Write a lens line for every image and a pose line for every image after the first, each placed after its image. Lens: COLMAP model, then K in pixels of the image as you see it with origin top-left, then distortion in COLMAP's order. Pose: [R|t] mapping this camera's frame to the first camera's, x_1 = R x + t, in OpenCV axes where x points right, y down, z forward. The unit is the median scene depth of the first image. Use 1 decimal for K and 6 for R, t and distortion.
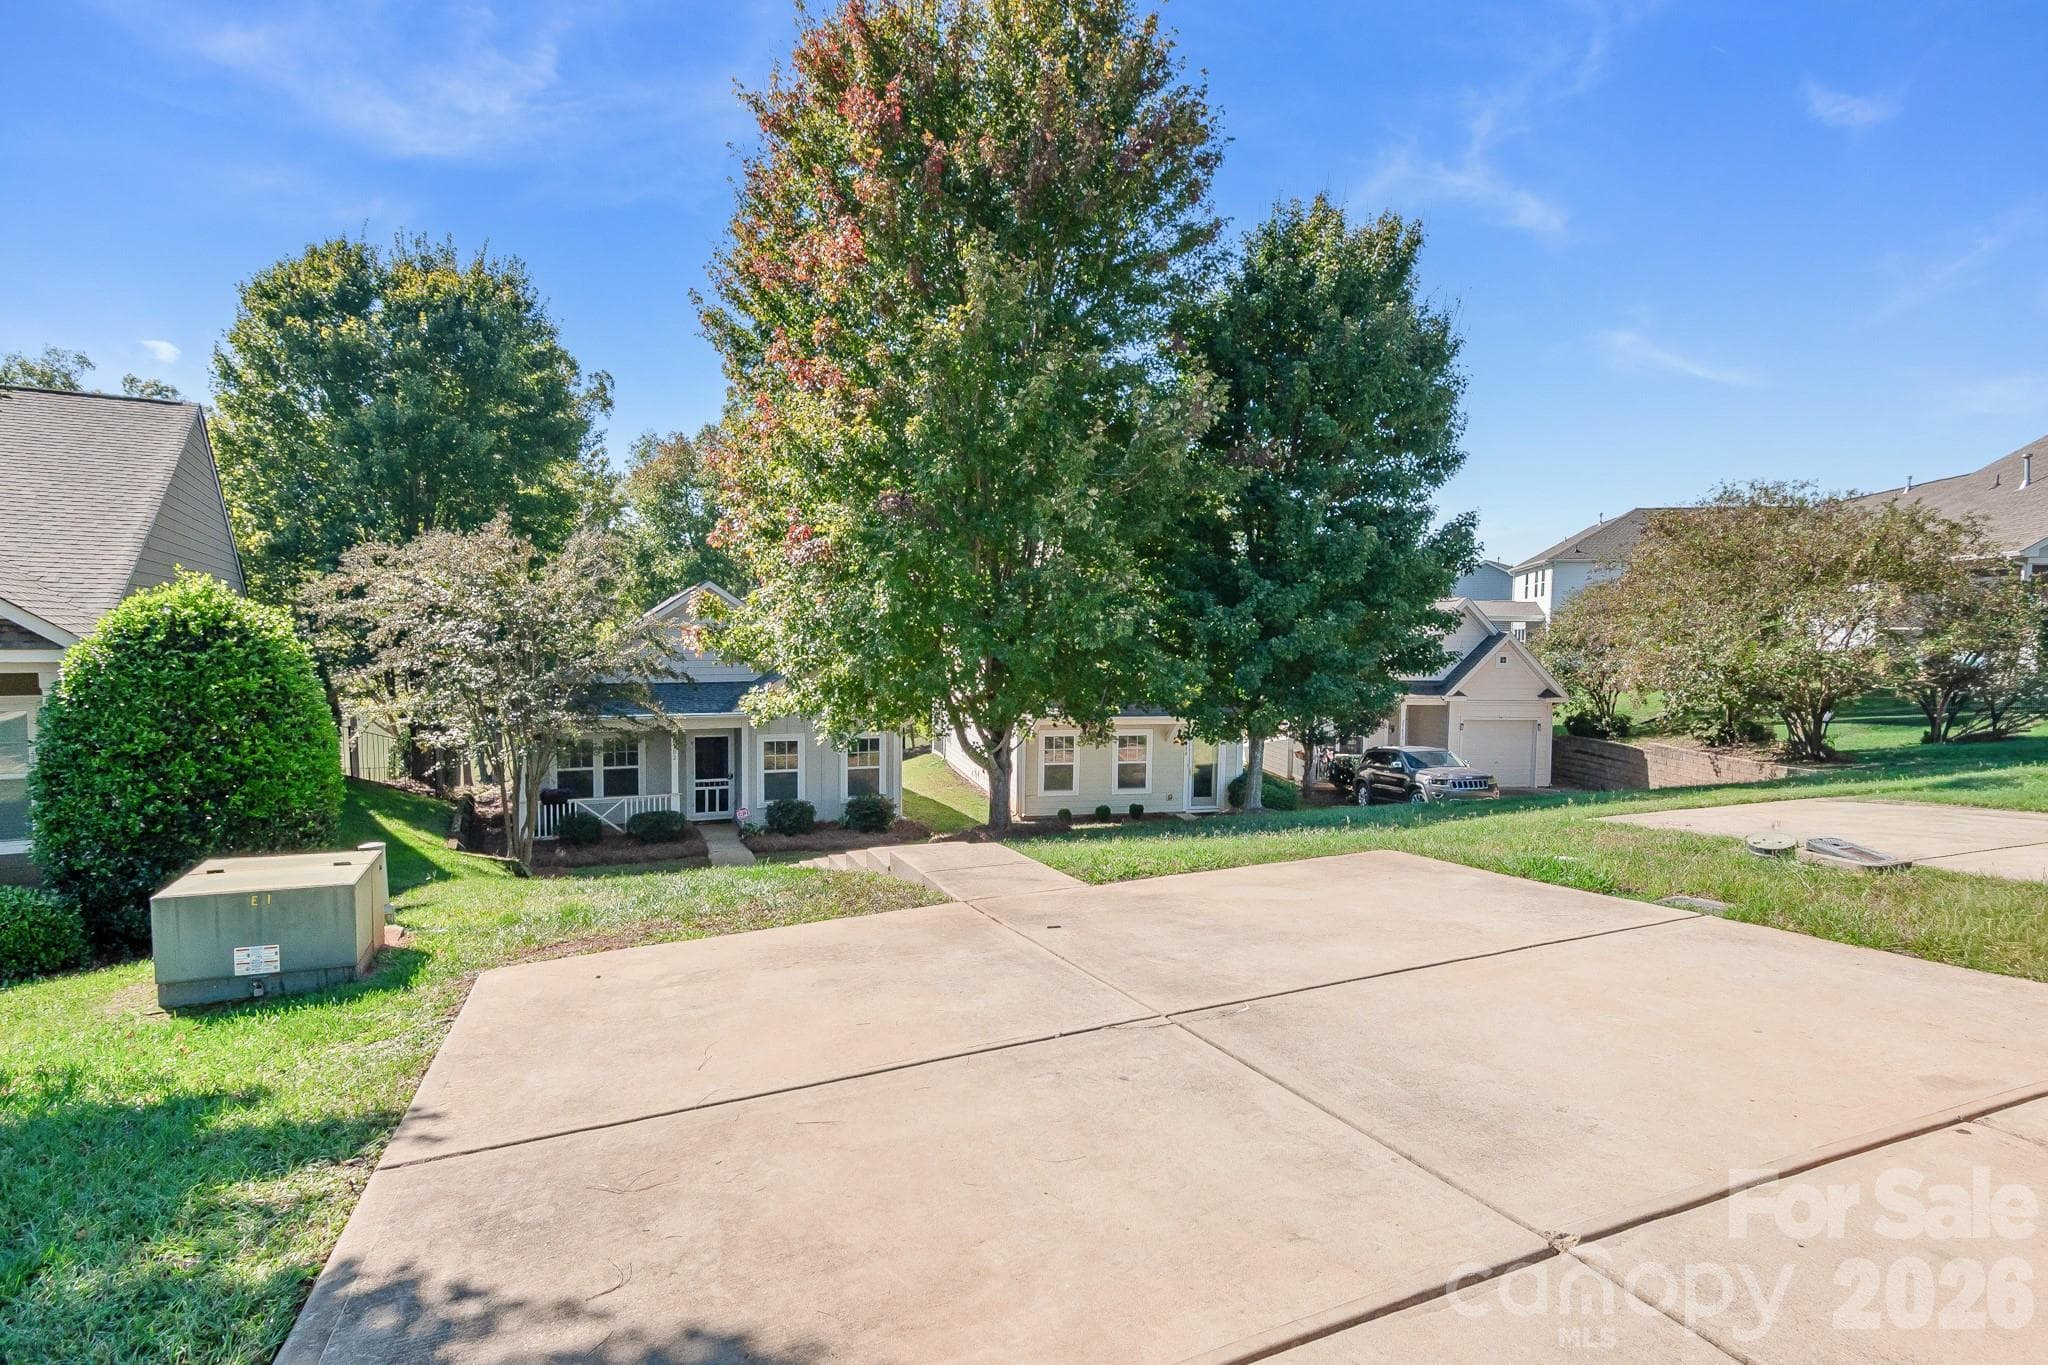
lens RADIAL K [[923.5, 0, 1036.3], [0, 923.5, 688.2], [0, 0, 1]] dist [-0.004099, -0.000039]
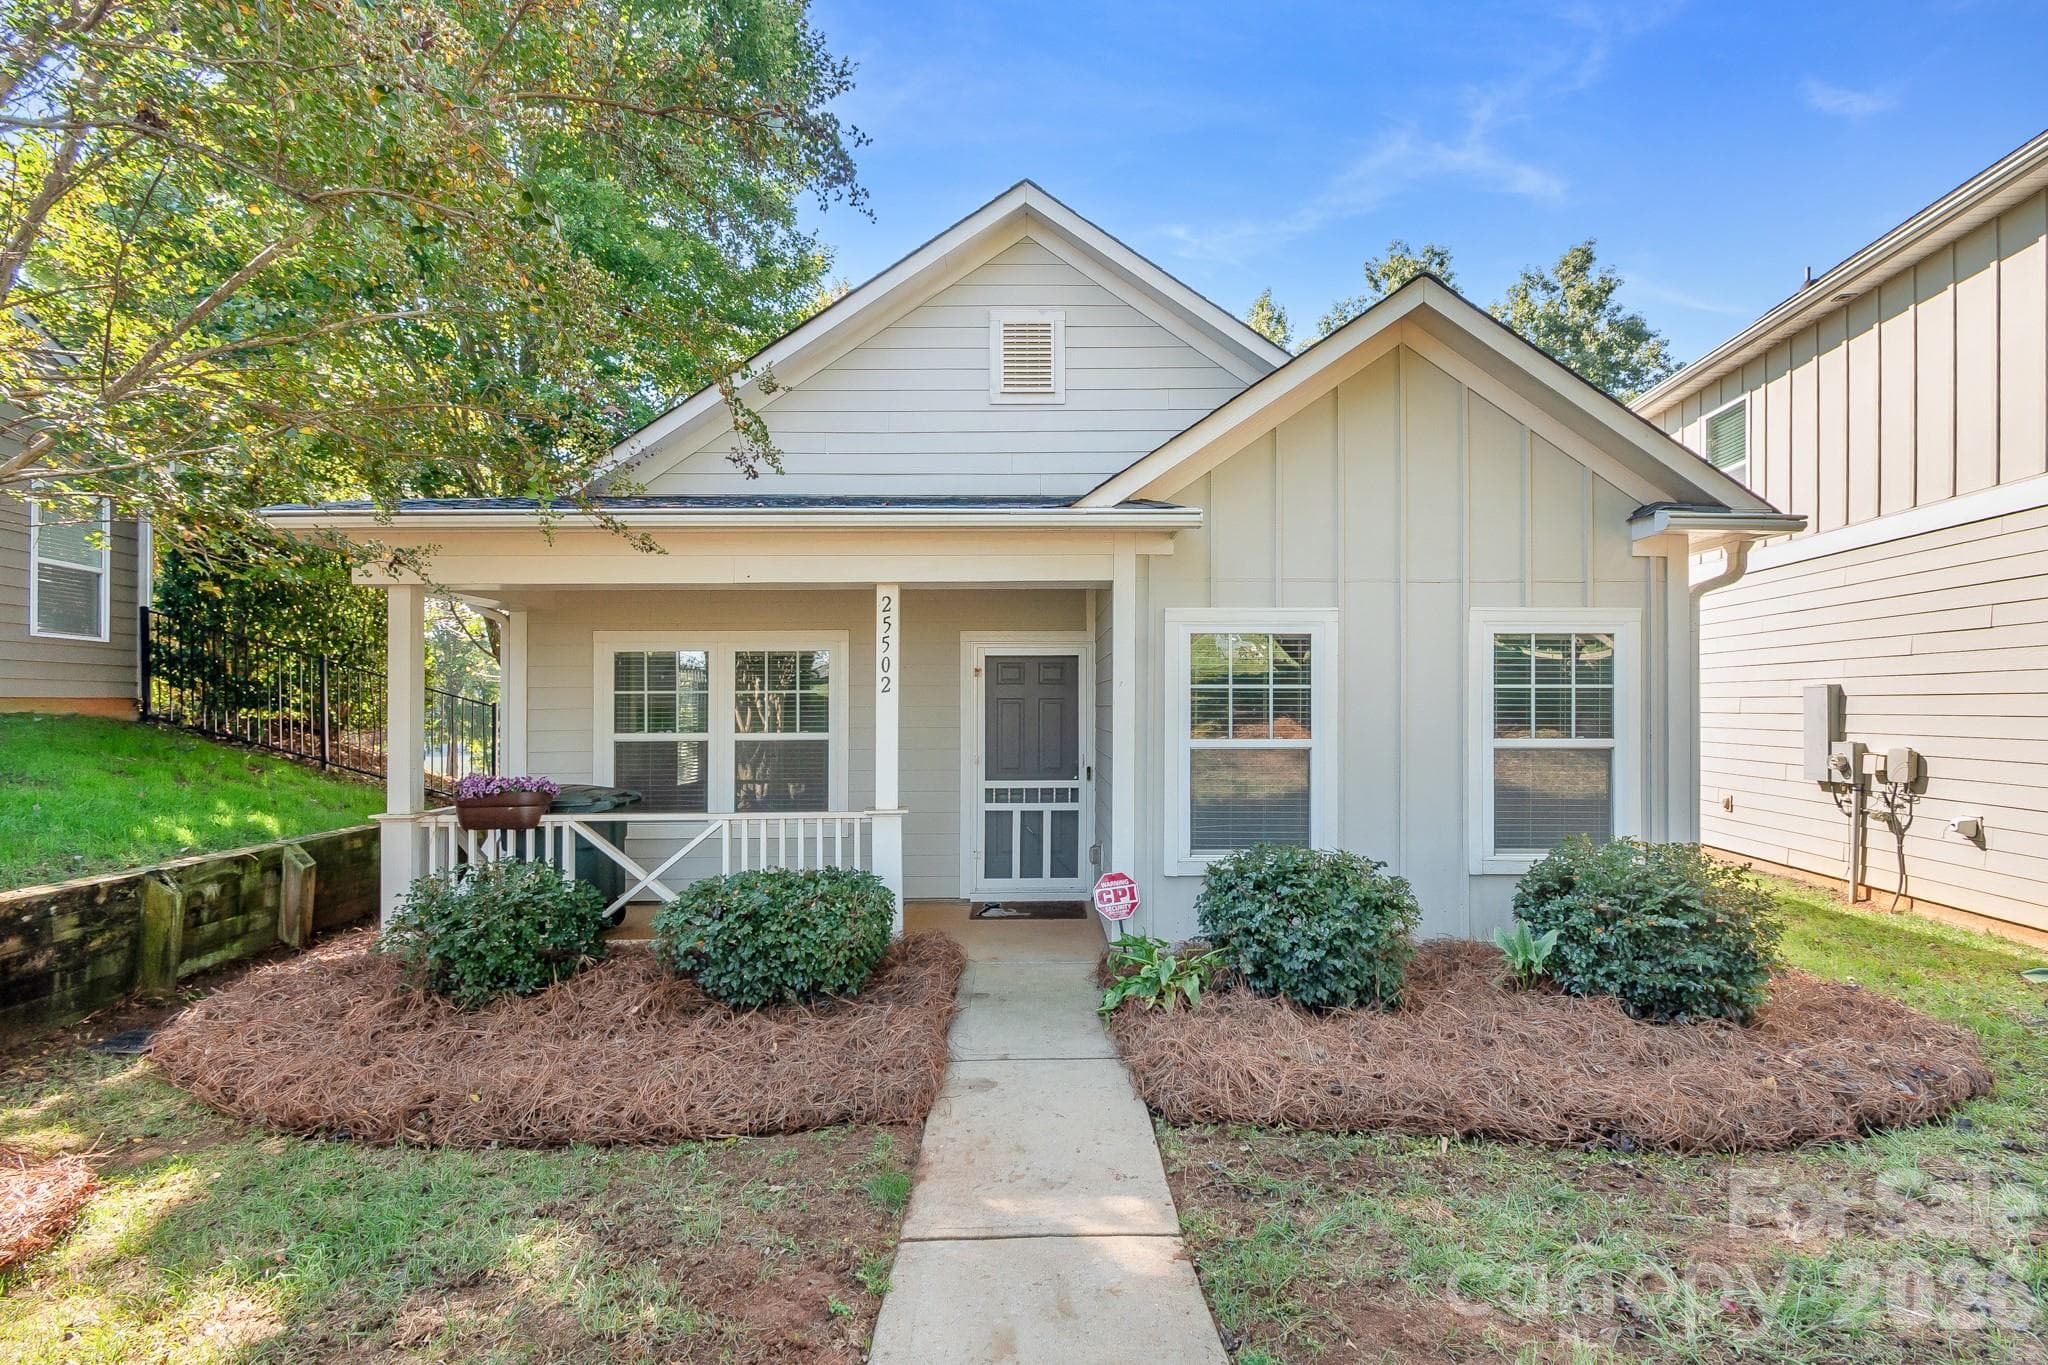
lens RADIAL K [[923.5, 0, 1054.7], [0, 923.5, 704.8], [0, 0, 1]] dist [-0.004099, -0.000039]
pose [[0.923482, -0.017021, -0.383263, -0.224949], [-0.000170, 0.998997, -0.044776, 0.090639], [0.383641, 0.041415, 0.922553, 0.726369]]
